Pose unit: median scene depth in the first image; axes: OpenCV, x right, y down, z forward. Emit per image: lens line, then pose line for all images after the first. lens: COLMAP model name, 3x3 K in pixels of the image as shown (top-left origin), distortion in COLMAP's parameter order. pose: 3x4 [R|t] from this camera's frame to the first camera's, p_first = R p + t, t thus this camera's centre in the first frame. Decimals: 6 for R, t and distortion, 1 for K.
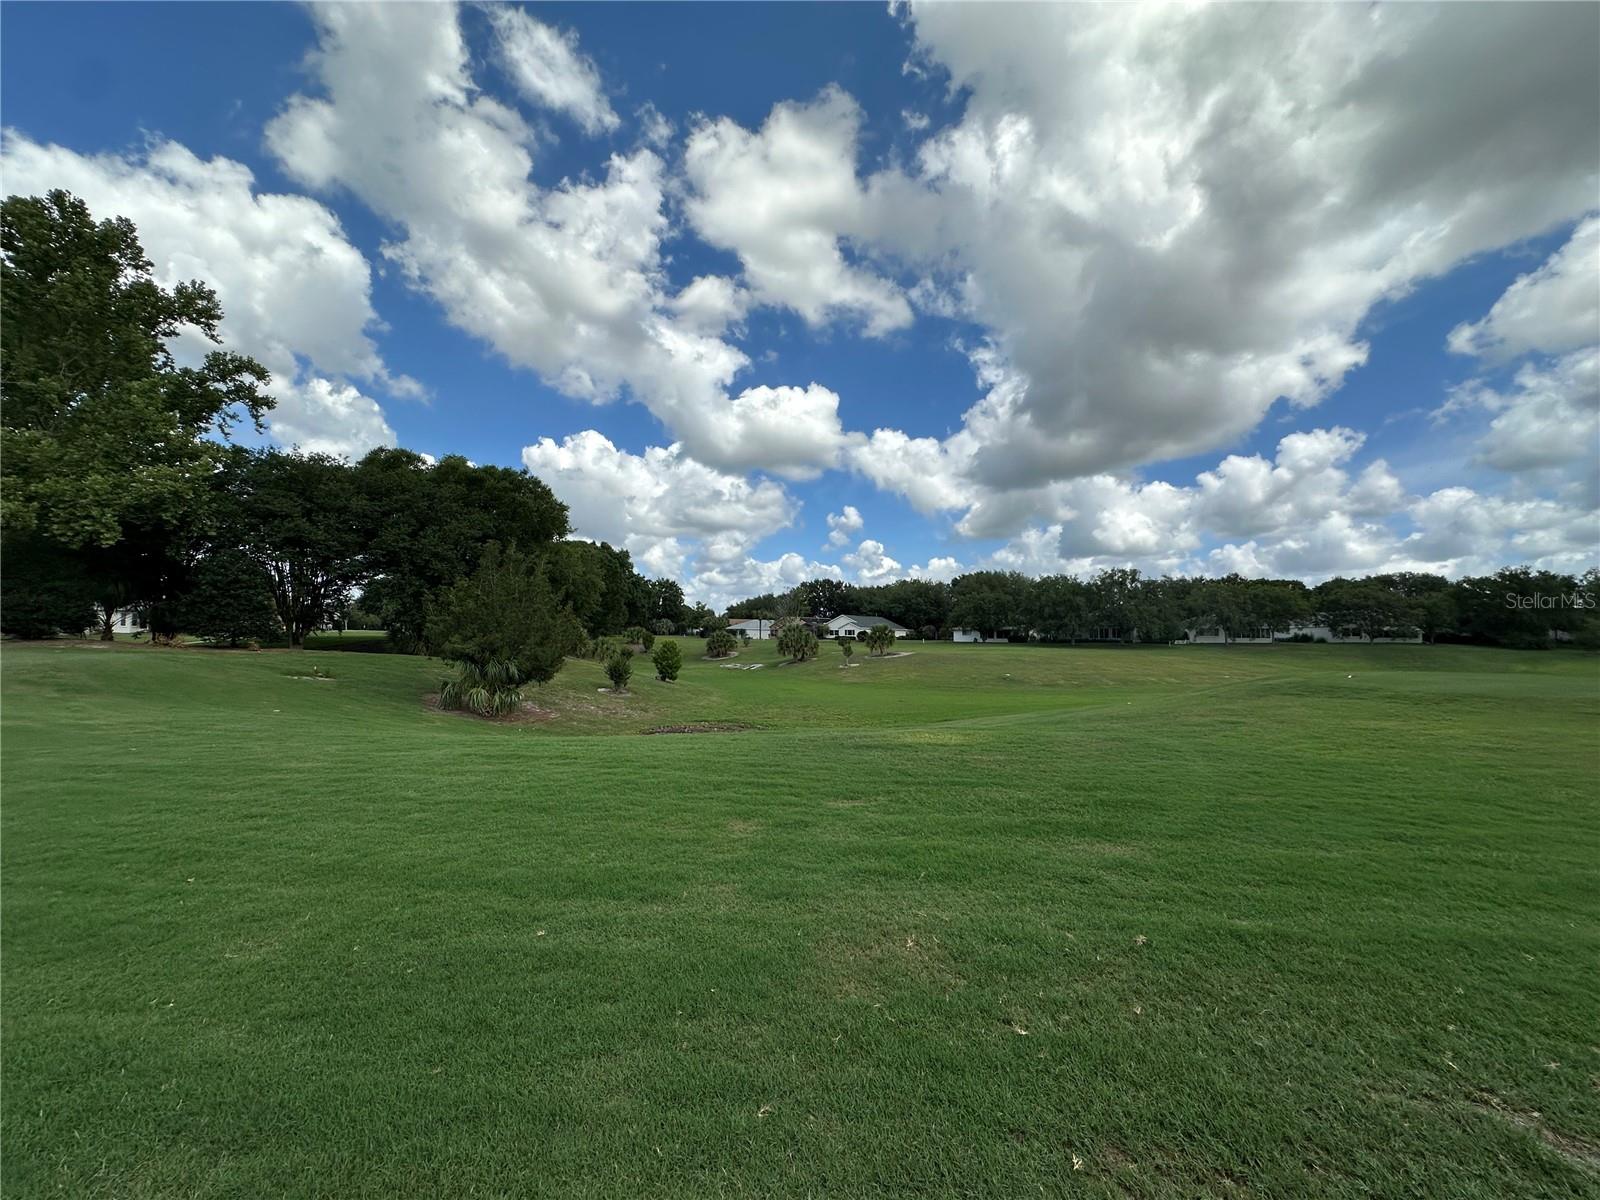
lens RADIAL K [[649.2, 0, 793.8], [0, 649.2, 601.2], [0, 0, 1]] dist [-0.008740, -0.000094]
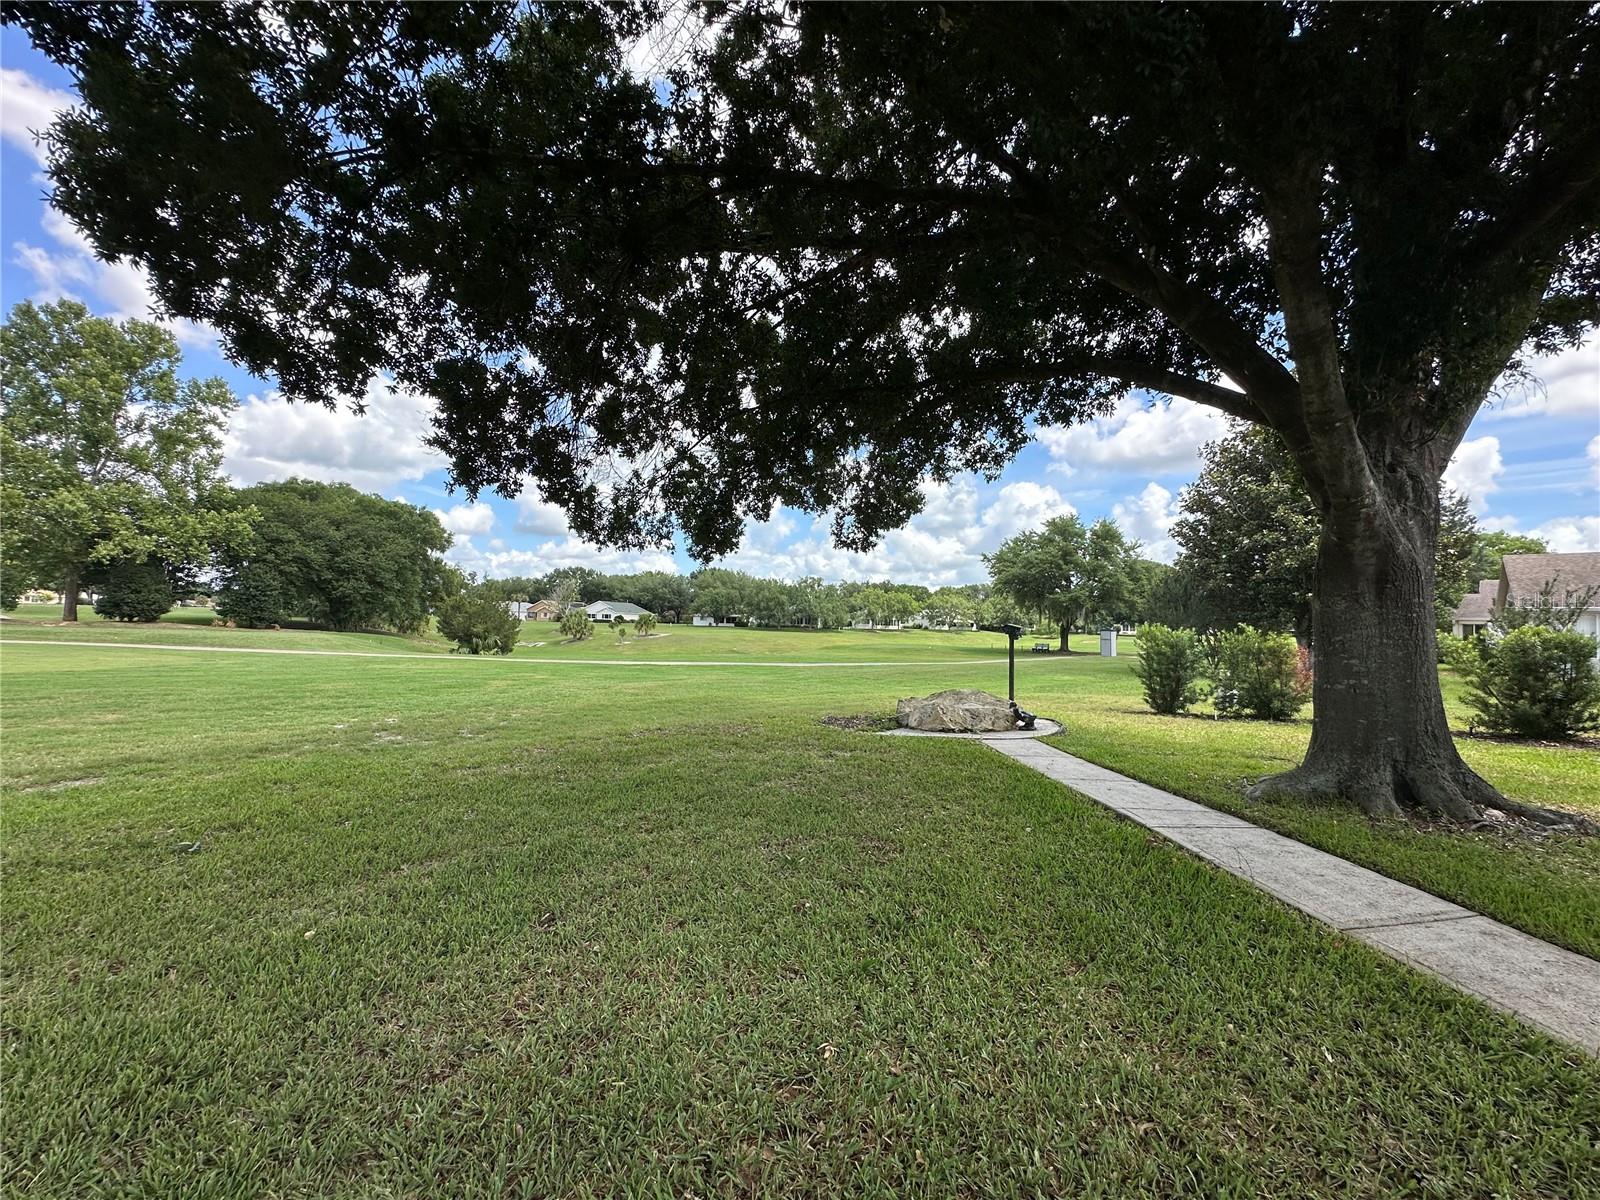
lens RADIAL K [[649.2, 0, 791.2], [0, 649.2, 608.5], [0, 0, 1]] dist [-0.008740, -0.000094]
pose [[0.915199, 0.022295, 0.402385, -0.110839], [-0.038829, 0.998702, 0.032978, -0.024449], [-0.401128, -0.045805, 0.914876, -0.293001]]
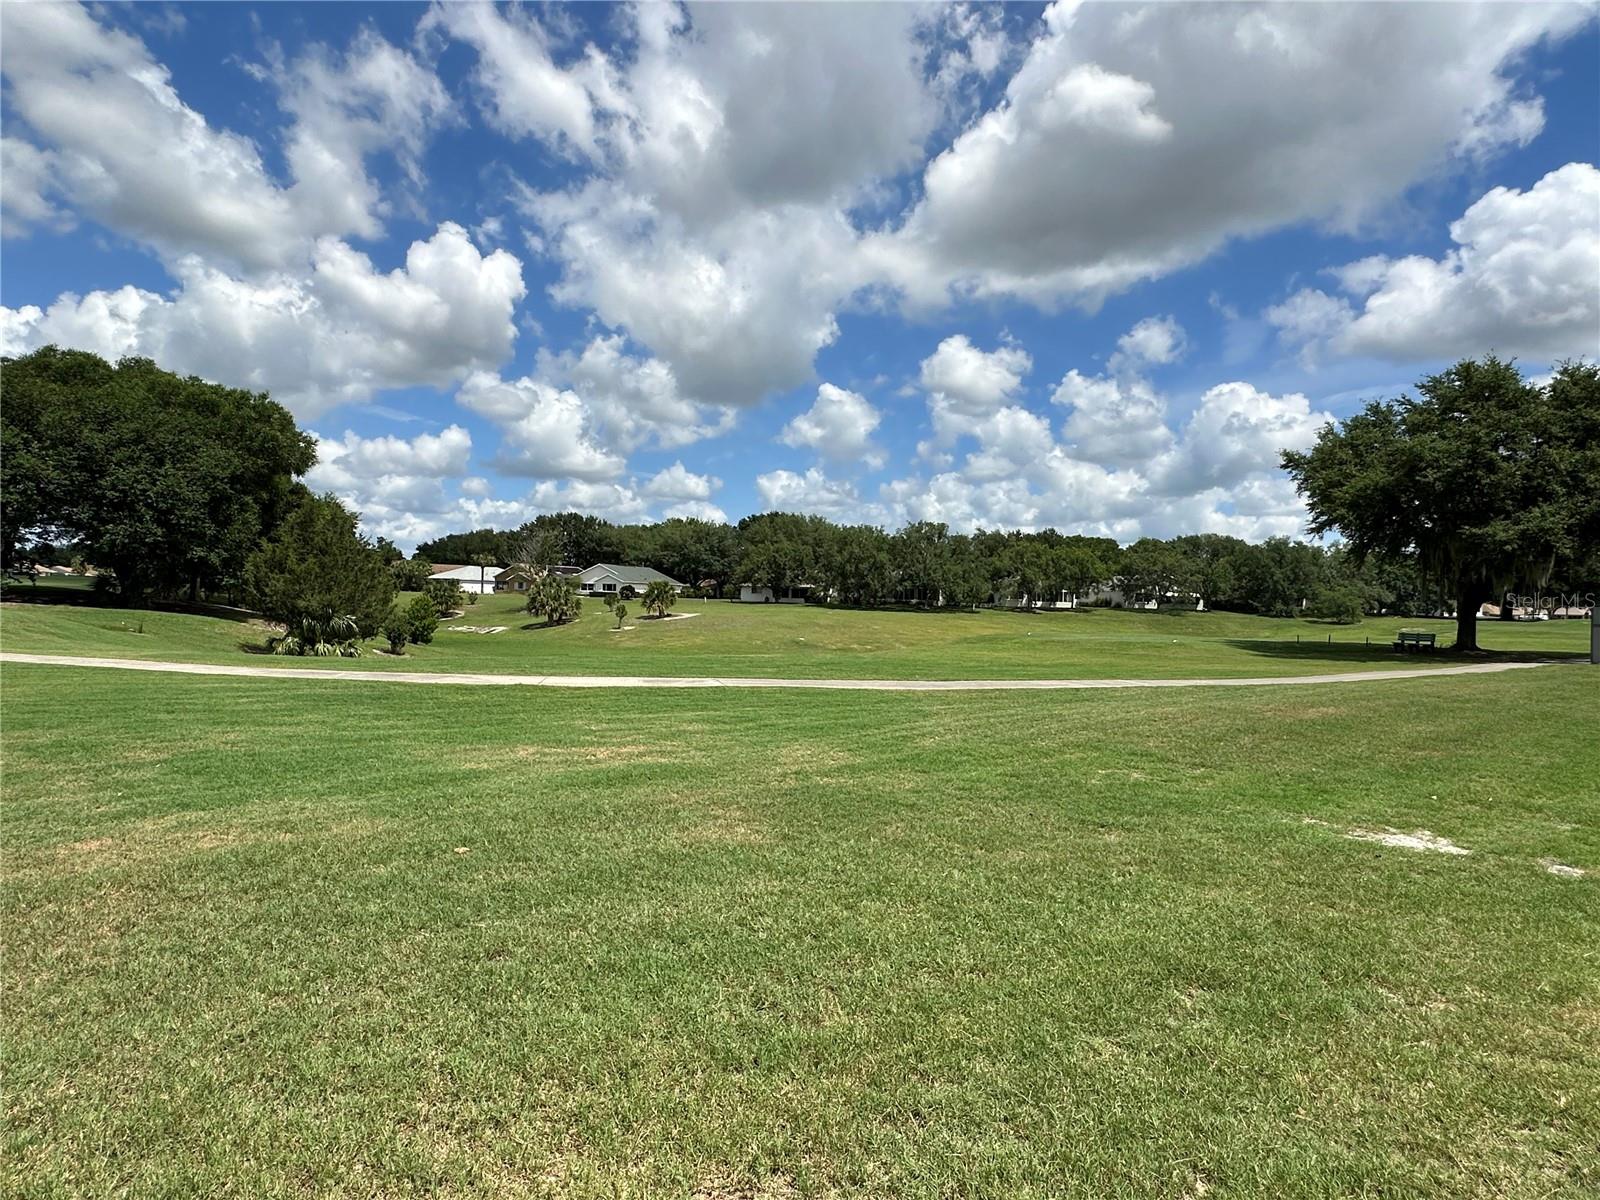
lens RADIAL K [[958.4, 0, 796.7], [0, 958.4, 595.4], [0, 0, 1]] dist [-0.001675, -0.000345]
pose [[0.953067, 0.015285, 0.302374, -0.060477], [-0.033349, 0.997948, 0.054667, -0.015217], [-0.300918, -0.062185, 0.951620, -0.194924]]
